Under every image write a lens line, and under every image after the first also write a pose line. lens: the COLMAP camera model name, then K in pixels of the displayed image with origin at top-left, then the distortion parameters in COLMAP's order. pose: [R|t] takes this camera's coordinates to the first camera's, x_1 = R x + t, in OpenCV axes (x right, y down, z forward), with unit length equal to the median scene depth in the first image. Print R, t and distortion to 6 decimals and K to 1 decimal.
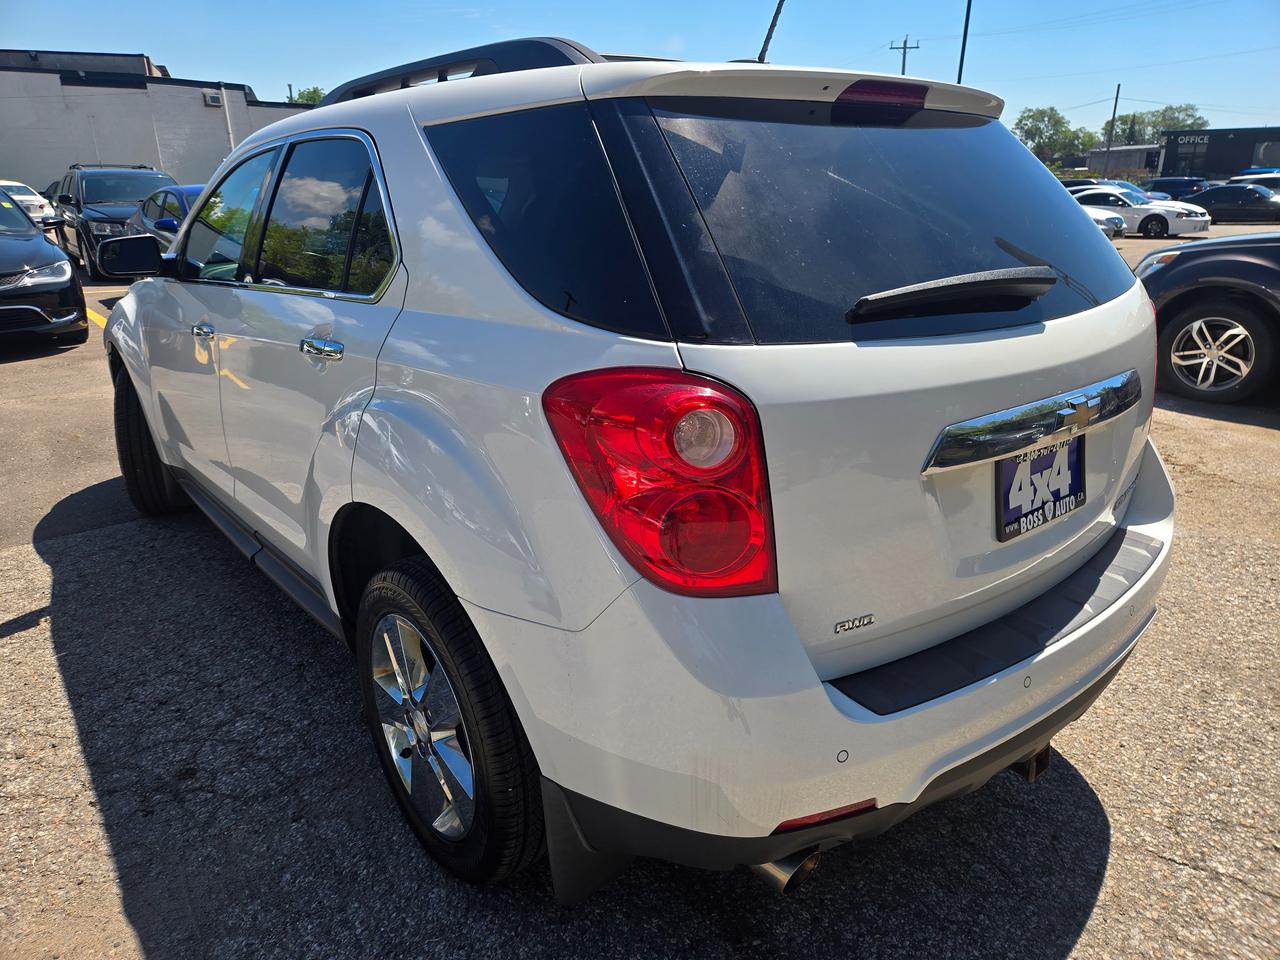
lens RADIAL K [[852.7, 0, 650.4], [0, 852.7, 477.4], [0, 0, 1]] dist [0.070557, -0.056956]
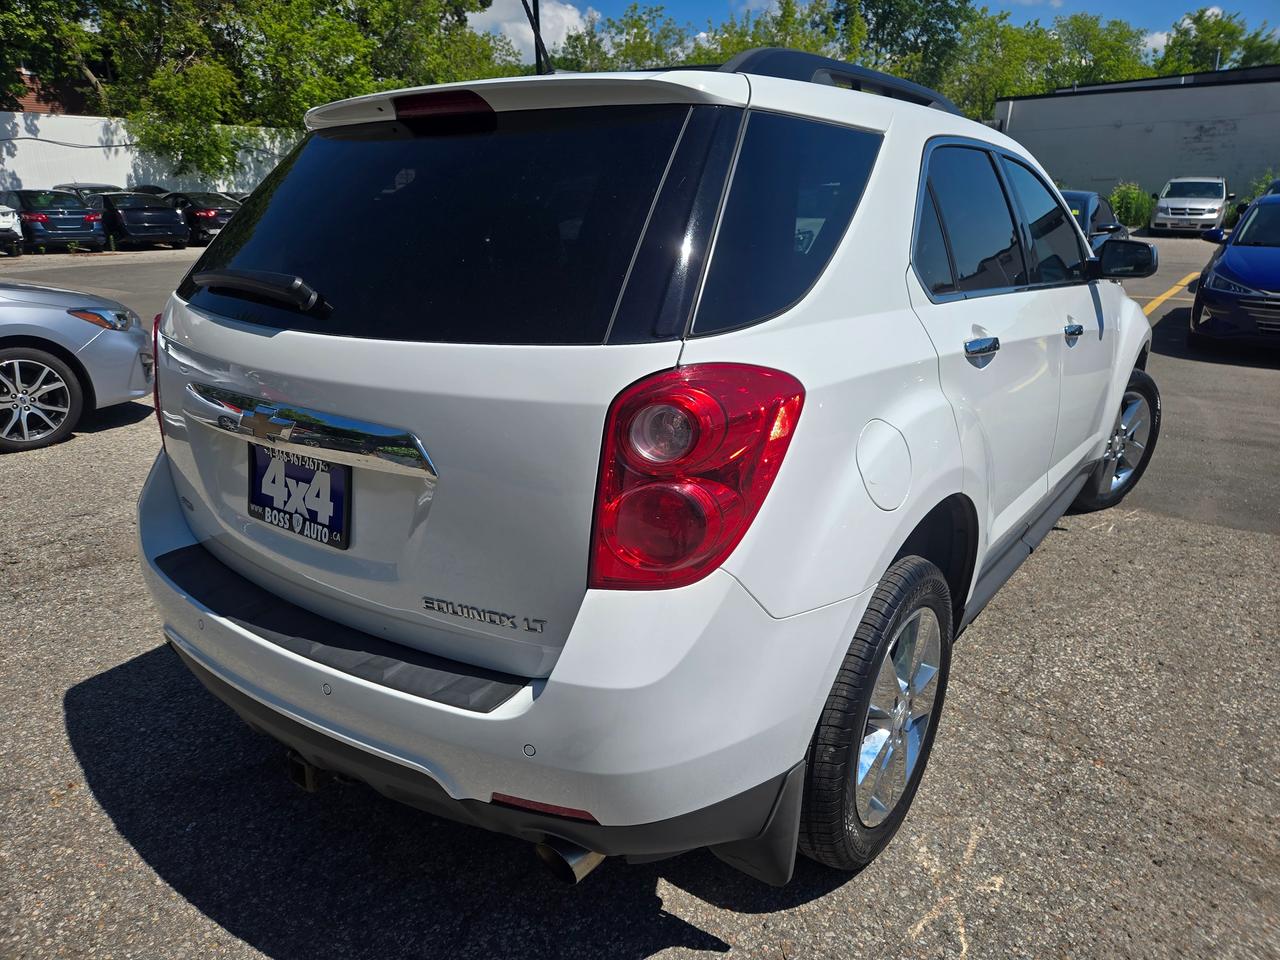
lens RADIAL K [[852.7, 0, 650.4], [0, 852.7, 477.4], [0, 0, 1]] dist [0.070557, -0.056956]
pose [[0.251369, 0.305849, -0.918298, 1.517713], [-0.312551, 0.923582, 0.222053, -0.371628], [0.916038, 0.231197, 0.327753, 1.075502]]
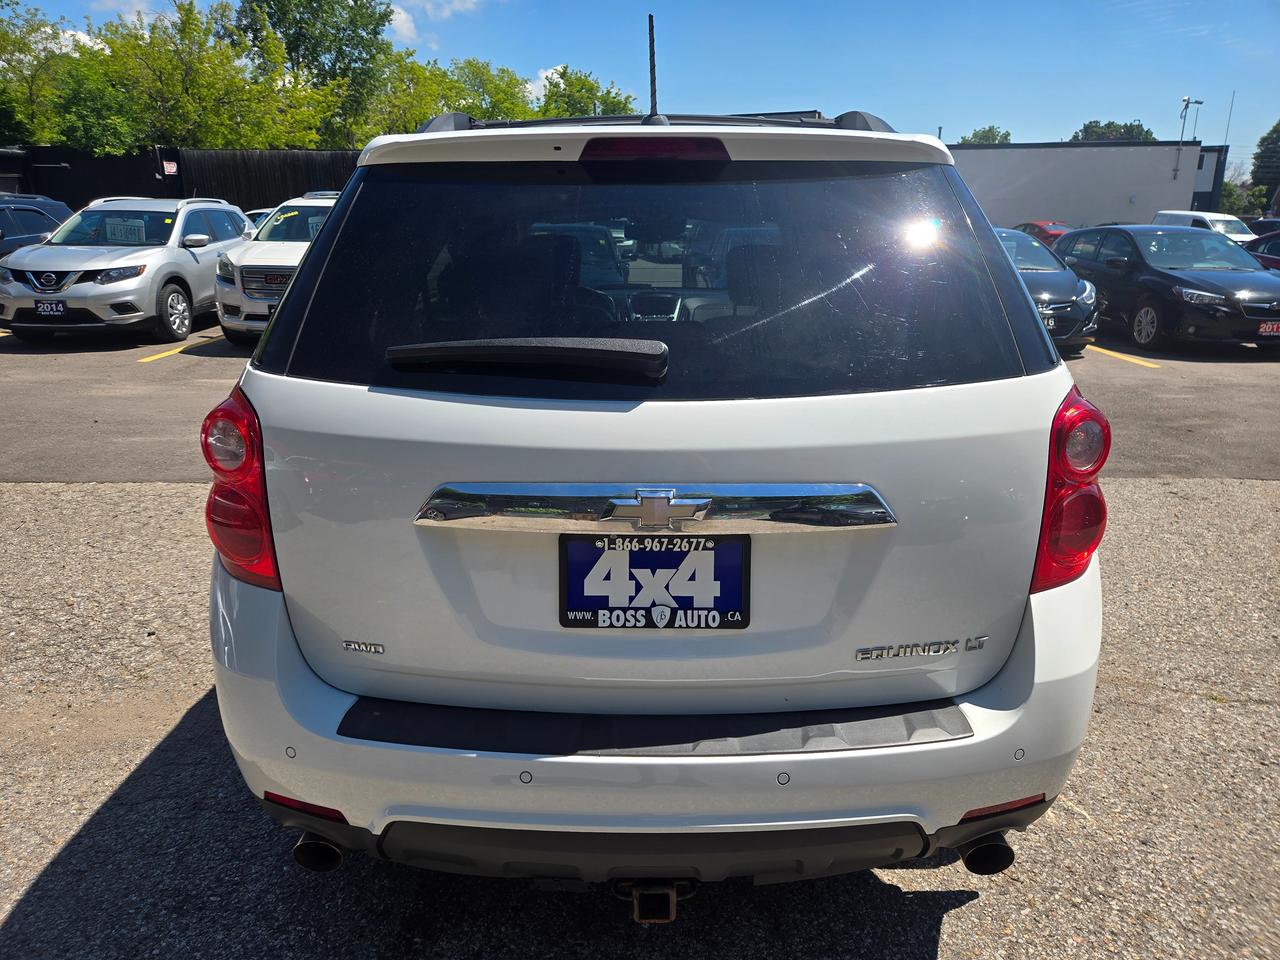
lens RADIAL K [[852.7, 0, 650.4], [0, 852.7, 477.4], [0, 0, 1]] dist [0.070557, -0.056956]
pose [[0.765856, 0.190224, -0.614230, 0.997603], [-0.212801, 0.976393, 0.037053, -0.133665], [0.606778, 0.102332, 0.788257, 0.305954]]
